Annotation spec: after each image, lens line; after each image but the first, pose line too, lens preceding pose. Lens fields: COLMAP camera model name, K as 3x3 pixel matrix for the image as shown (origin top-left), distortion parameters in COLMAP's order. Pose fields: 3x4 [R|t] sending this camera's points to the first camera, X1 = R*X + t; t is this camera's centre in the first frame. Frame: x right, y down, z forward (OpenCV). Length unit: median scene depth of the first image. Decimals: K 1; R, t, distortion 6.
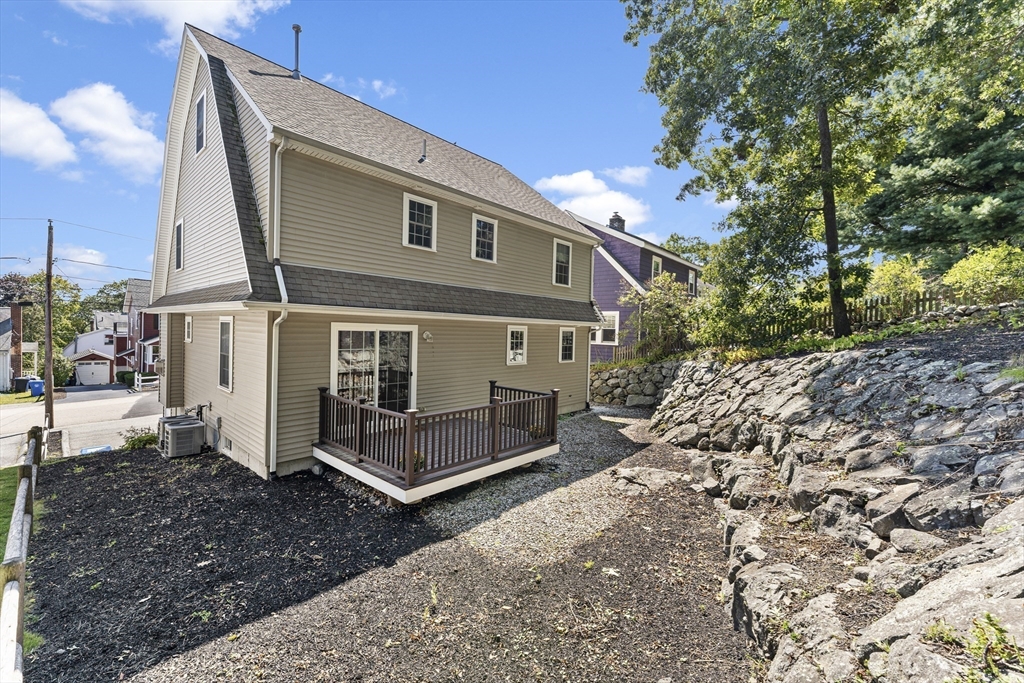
lens RADIAL K [[418.6, 0, 507.2], [0, 418.6, 341.1], [0, 0, 1]] dist [0.000373, -0.000071]
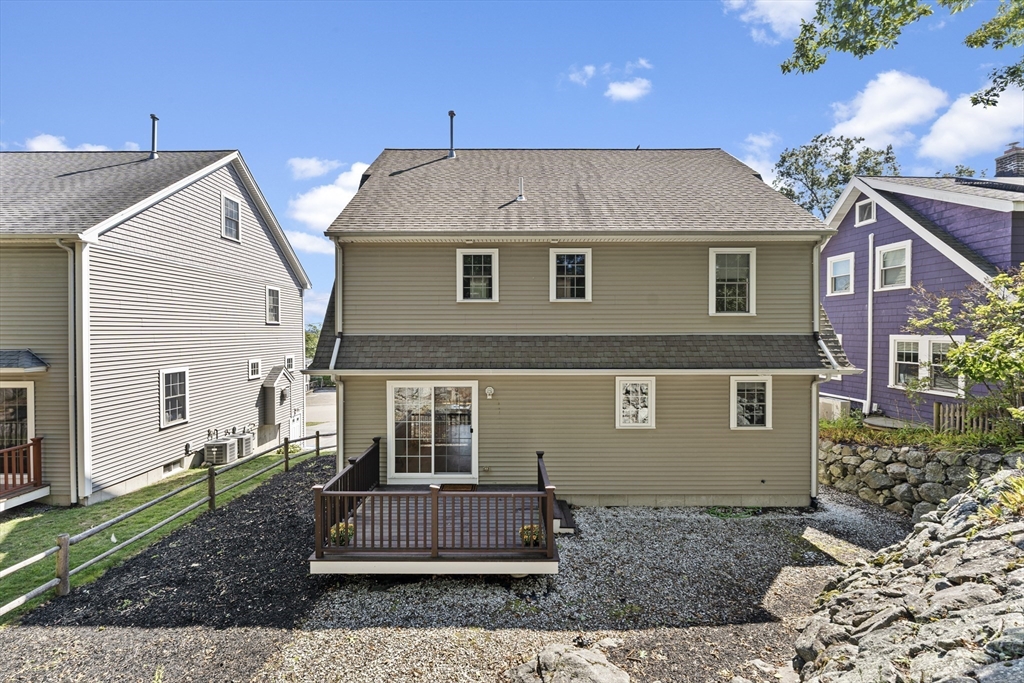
lens RADIAL K [[418.6, 0, 507.2], [0, 418.6, 341.1], [0, 0, 1]] dist [0.000373, -0.000071]
pose [[0.673435, -0.011429, -0.739158, 0.547190], [0.000726, 0.999890, -0.014800, -0.115284], [0.739246, 0.009430, 0.673369, 0.400078]]
